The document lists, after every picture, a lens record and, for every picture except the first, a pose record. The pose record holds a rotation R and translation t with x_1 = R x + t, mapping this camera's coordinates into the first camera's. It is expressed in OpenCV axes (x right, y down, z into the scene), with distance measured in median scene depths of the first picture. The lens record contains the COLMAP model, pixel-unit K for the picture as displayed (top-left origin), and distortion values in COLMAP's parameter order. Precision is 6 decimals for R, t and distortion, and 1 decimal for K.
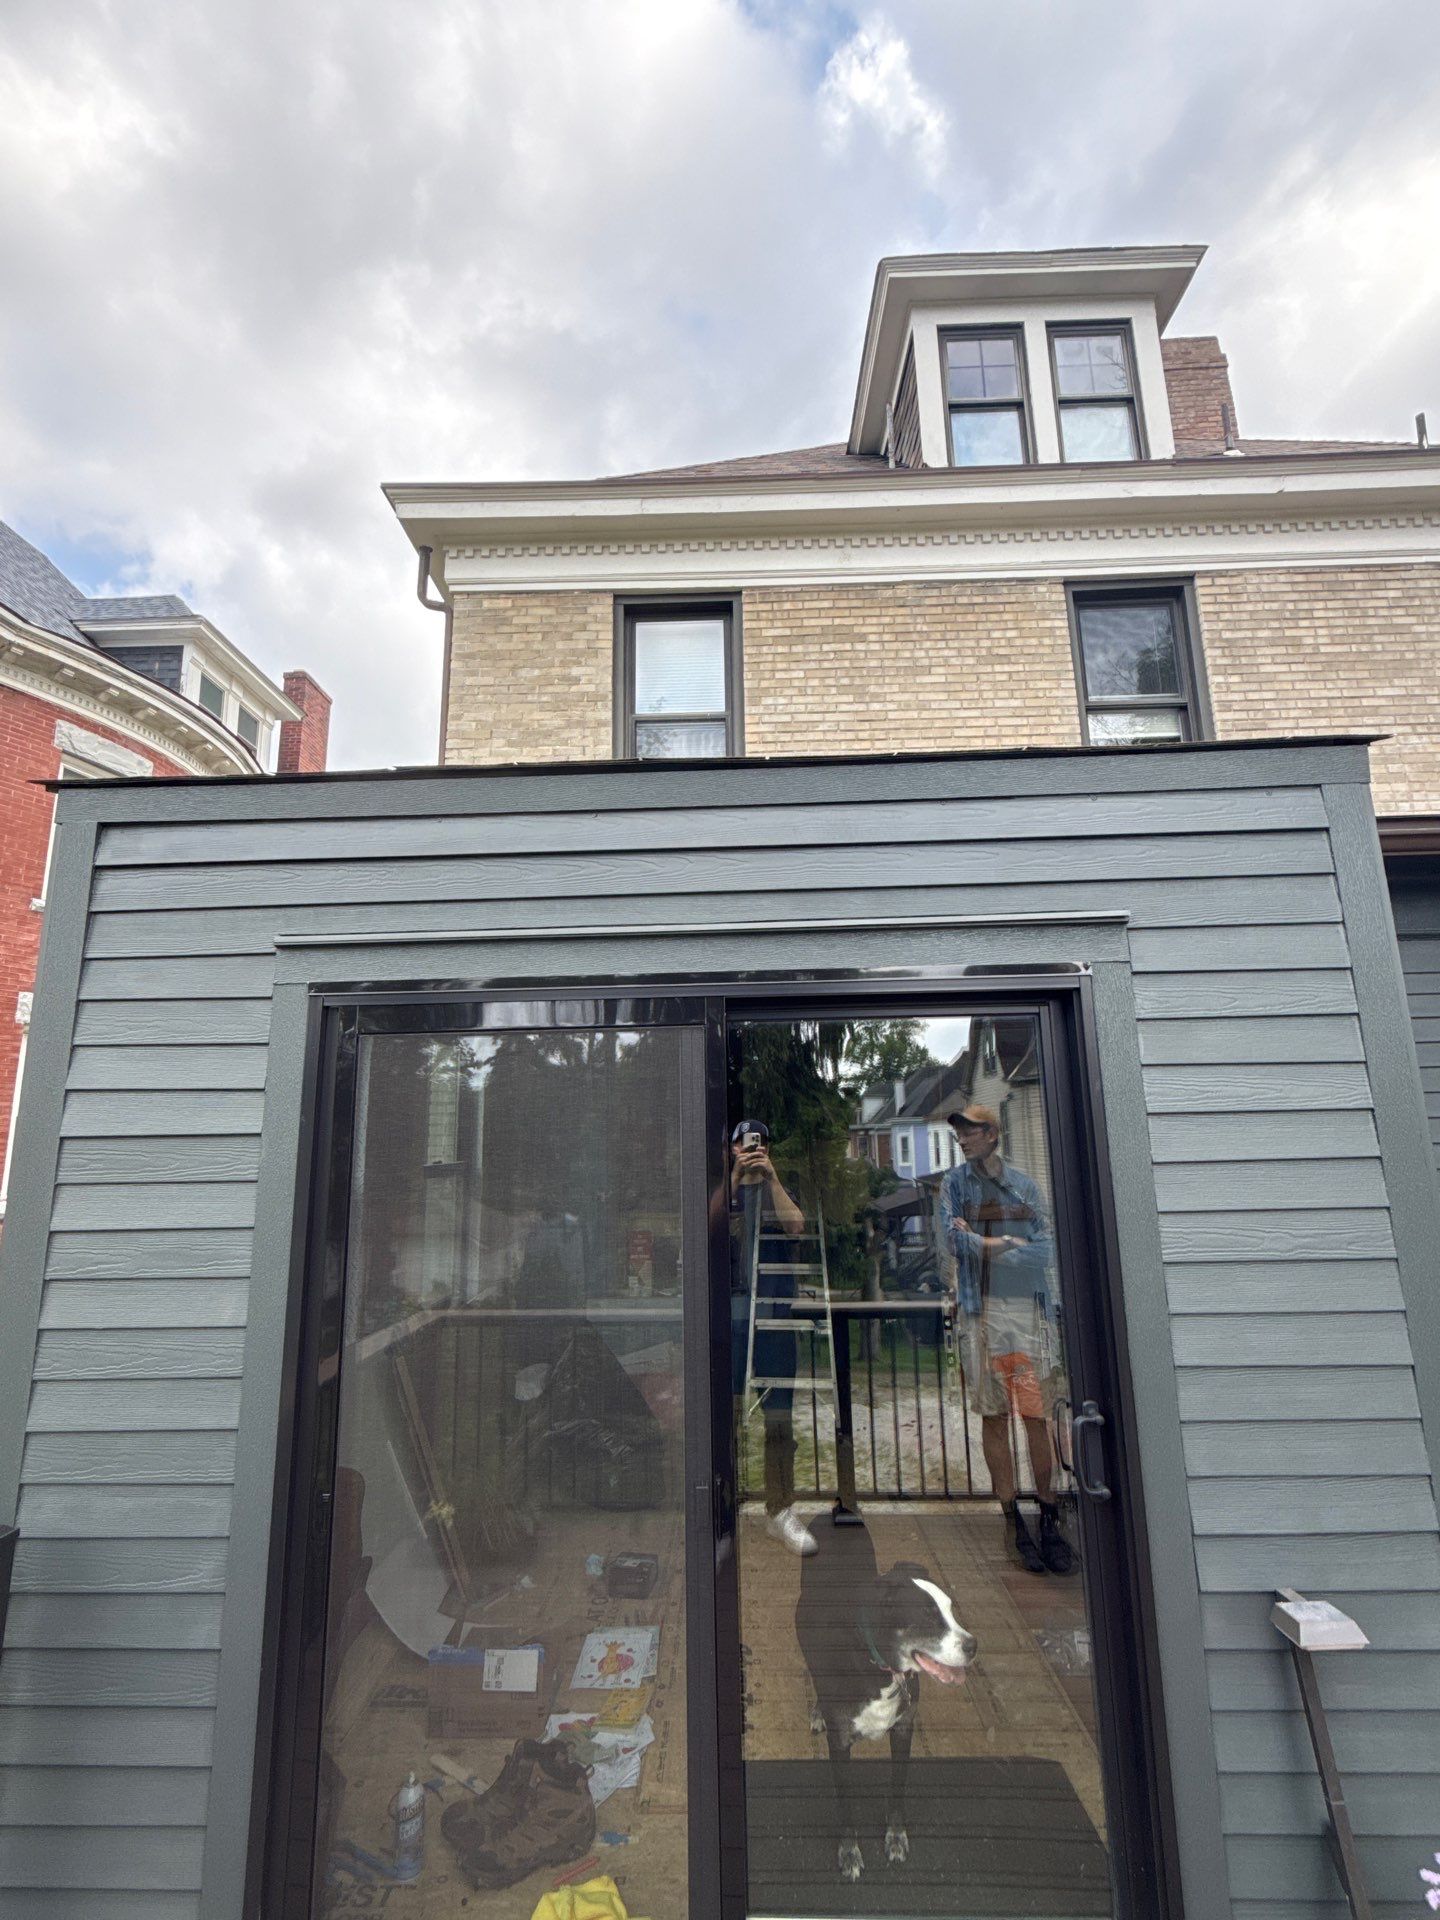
lens RADIAL K [[889.6, 0, 714.2], [0, 889.6, 957.6], [0, 0, 1]] dist [0.002293, 0.000665]
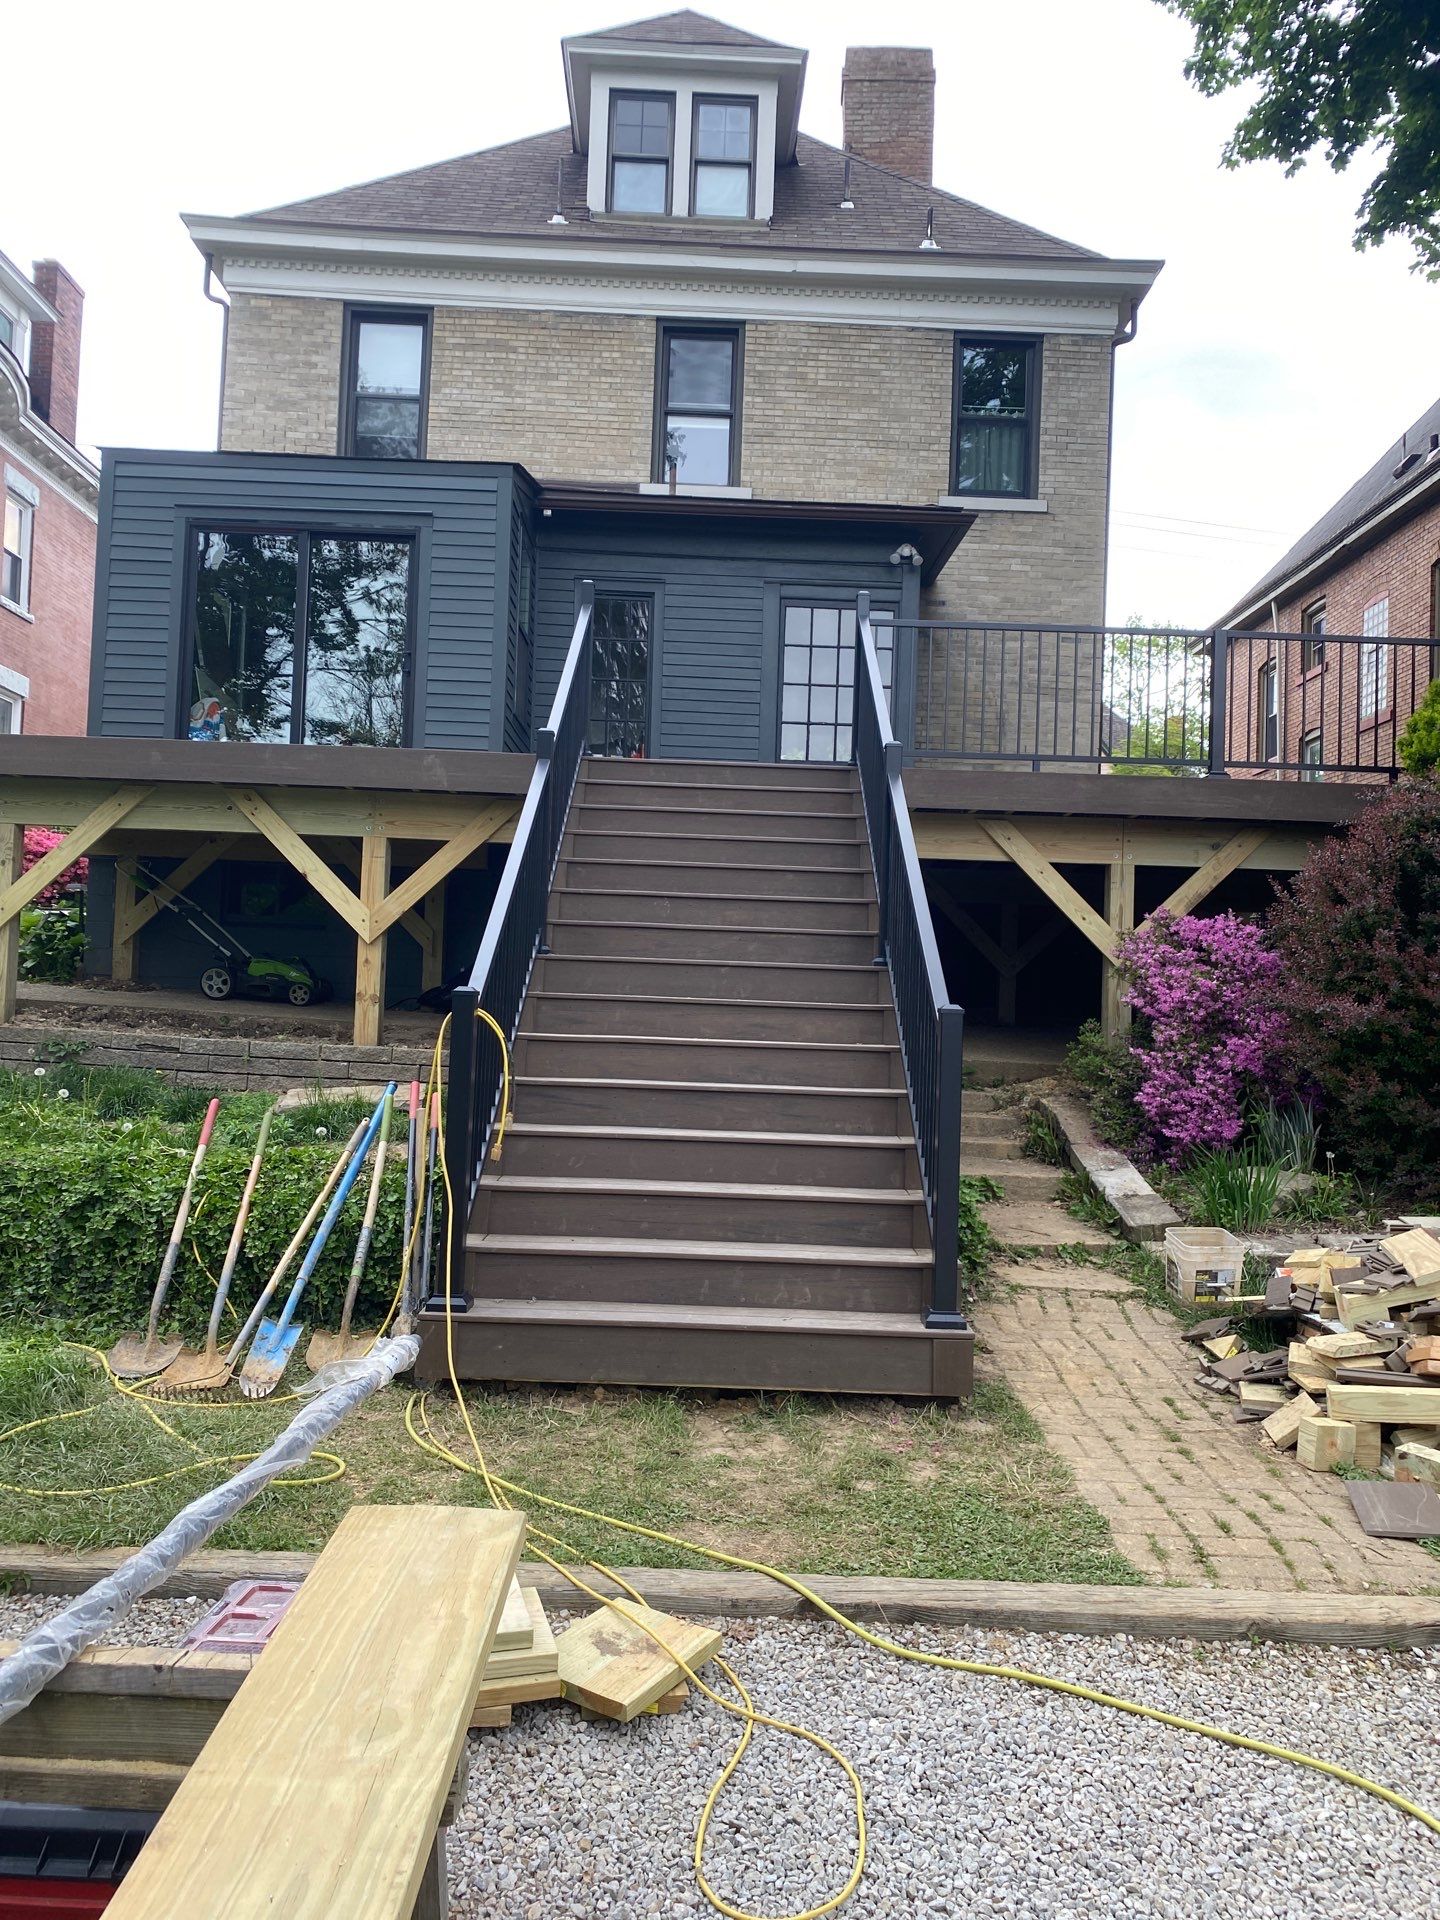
lens RADIAL K [[1467.0, 0, 722.3], [0, 1467.0, 948.5], [0, 0, 1]] dist [0.004395, -0.002180]
pose [[0.997179, 0.056127, 0.049838, 0.441825], [-0.063523, 0.984747, 0.161984, 0.195200], [-0.039986, -0.164693, 0.985534, -1.544973]]
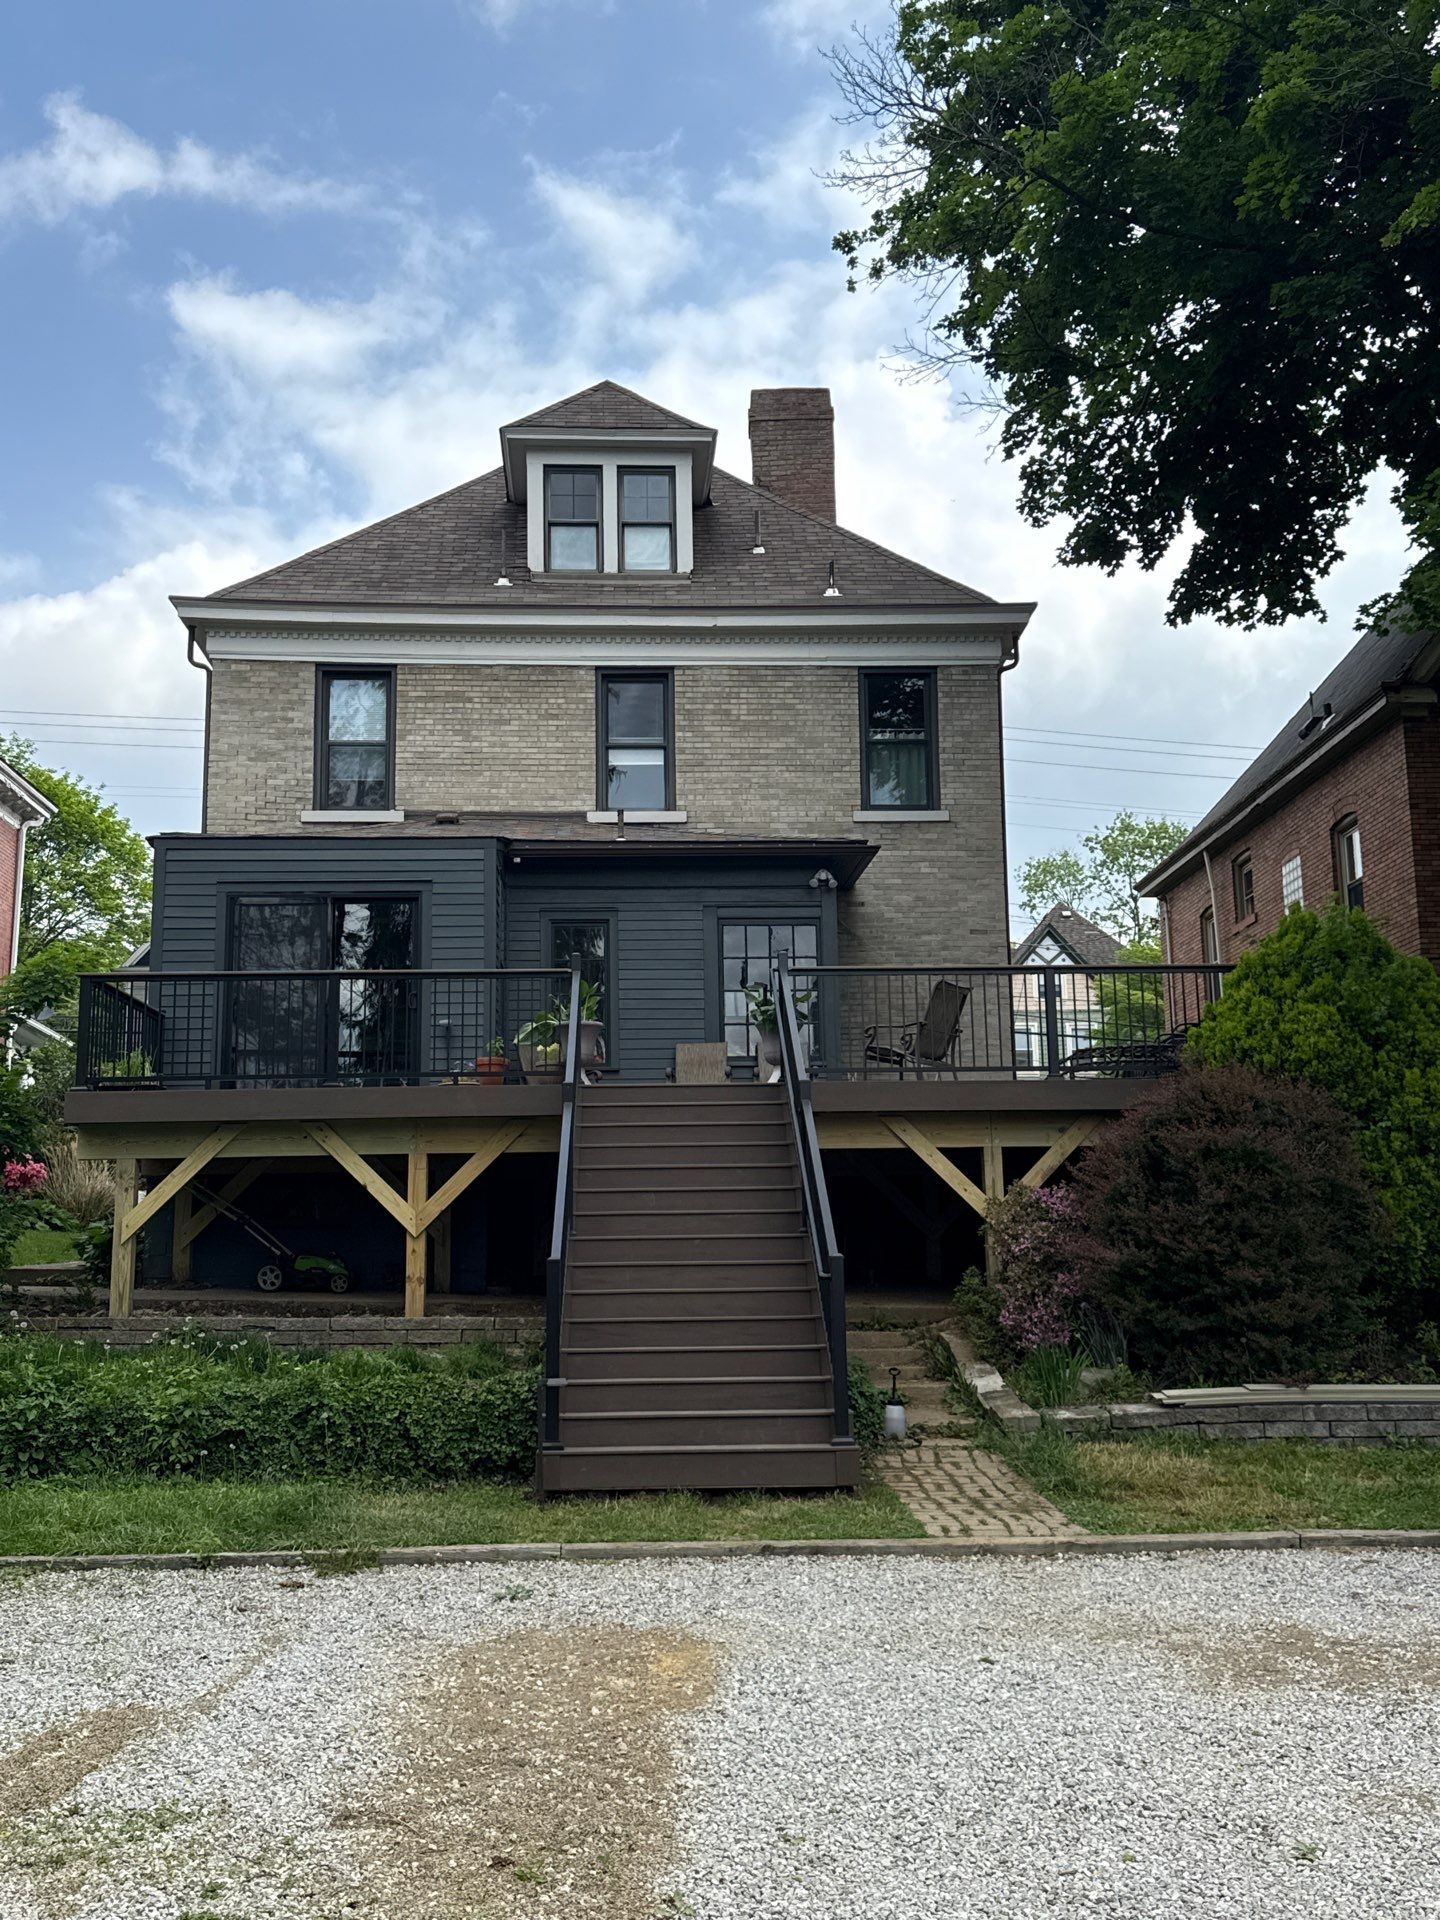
lens RADIAL K [[1882.0, 0, 712.8], [0, 1882.0, 961.0], [0, 0, 1]] dist [0.121344, 0.000000]
pose [[0.996769, 0.017675, 0.078358, 0.348404], [-0.019547, 0.999540, 0.023196, 0.032860], [-0.077912, -0.024652, 0.996655, -2.523292]]
